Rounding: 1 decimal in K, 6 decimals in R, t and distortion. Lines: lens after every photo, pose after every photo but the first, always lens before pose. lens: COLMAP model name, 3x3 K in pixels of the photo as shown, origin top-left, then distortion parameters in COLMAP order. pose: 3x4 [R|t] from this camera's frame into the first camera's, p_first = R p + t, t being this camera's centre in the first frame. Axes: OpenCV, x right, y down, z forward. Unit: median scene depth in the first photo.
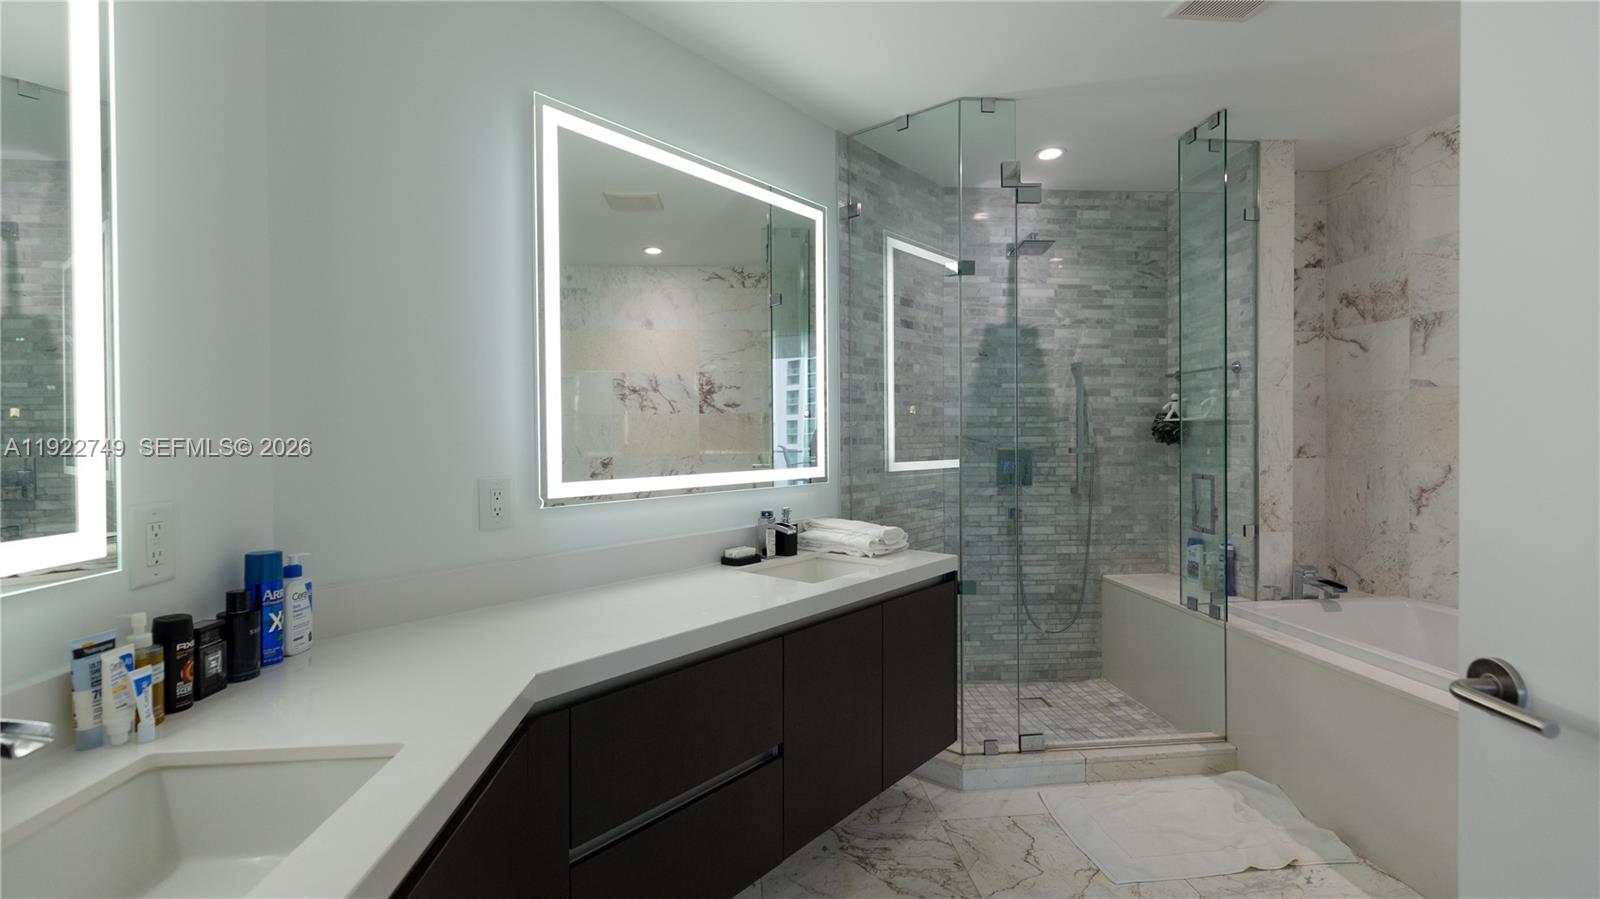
lens RADIAL K [[709.1, 0, 801.5], [0, 709.1, 446.0], [0, 0, 1]] dist [-0.001992, -0.000344]
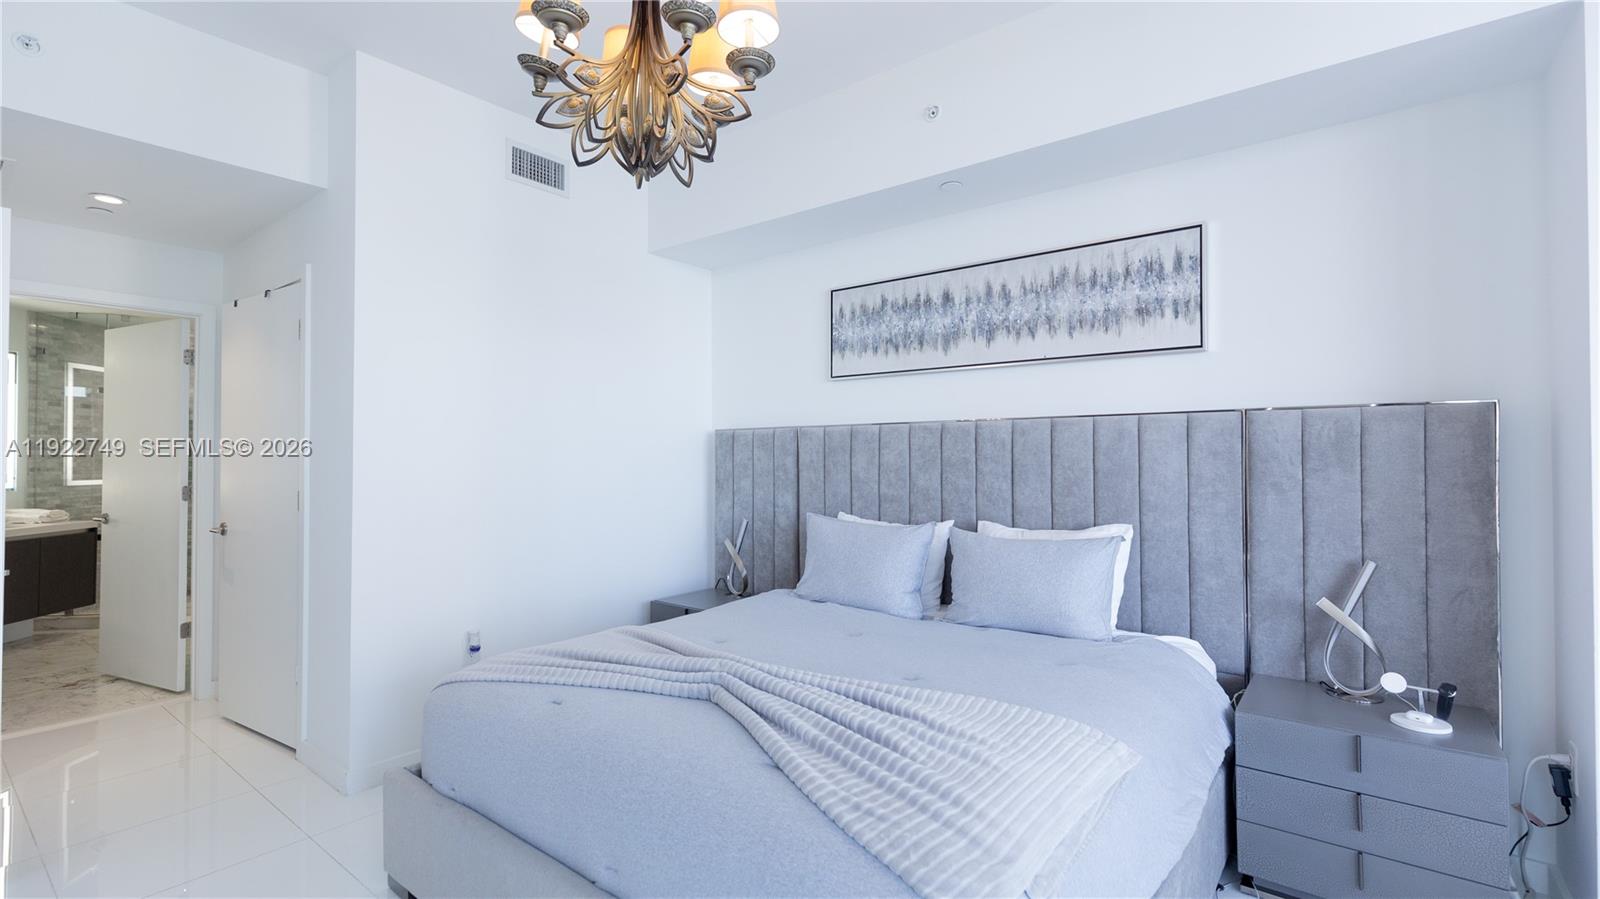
lens RADIAL K [[709.1, 0, 799.5], [0, 709.1, 446.0], [0, 0, 1]] dist [-0.001992, -0.000344]
pose [[0.681953, 0.018298, 0.731167, 0.075371], [0.002861, 0.999613, -0.027684, -0.011349], [-0.731390, 0.020971, 0.681637, -1.736029]]
